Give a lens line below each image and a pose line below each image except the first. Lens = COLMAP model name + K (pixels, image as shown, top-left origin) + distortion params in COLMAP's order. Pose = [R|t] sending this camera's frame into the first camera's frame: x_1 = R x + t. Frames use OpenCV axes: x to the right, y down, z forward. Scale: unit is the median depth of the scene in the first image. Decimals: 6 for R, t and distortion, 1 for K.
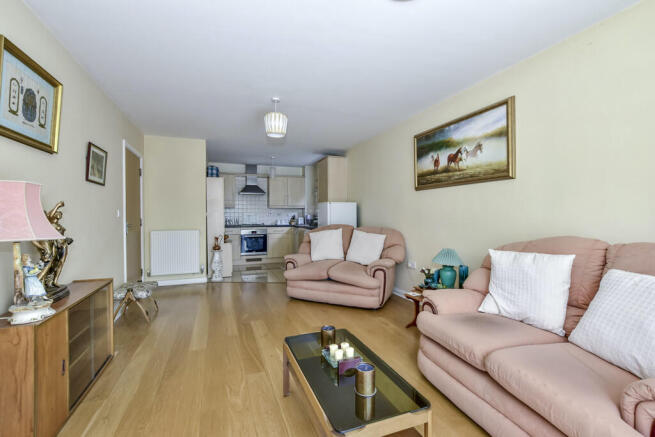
lens RADIAL K [[289.4, 0, 327.5], [0, 289.4, 218.5], [0, 0, 1]] dist [-0.003900, -0.000170]
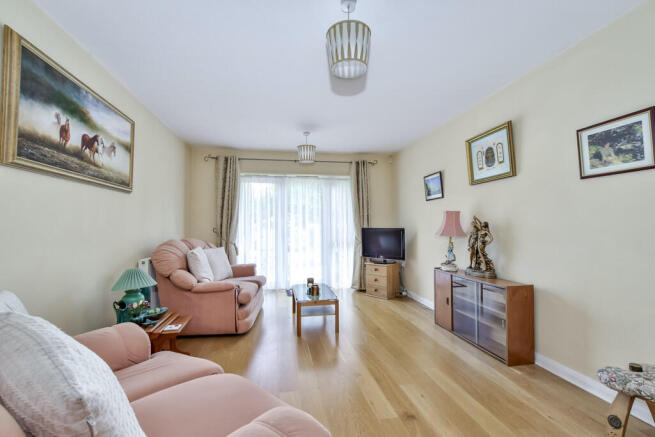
lens RADIAL K [[285.0, 0, 327.1], [0, 285.0, 223.3], [0, 0, 1]] dist [-0.038233, -0.000067]
pose [[-0.982730, 0.010879, 0.184727, -0.211385], [0.010312, 0.999939, -0.004025, -0.010242], [-0.184759, -0.002051, -0.982782, 1.388880]]
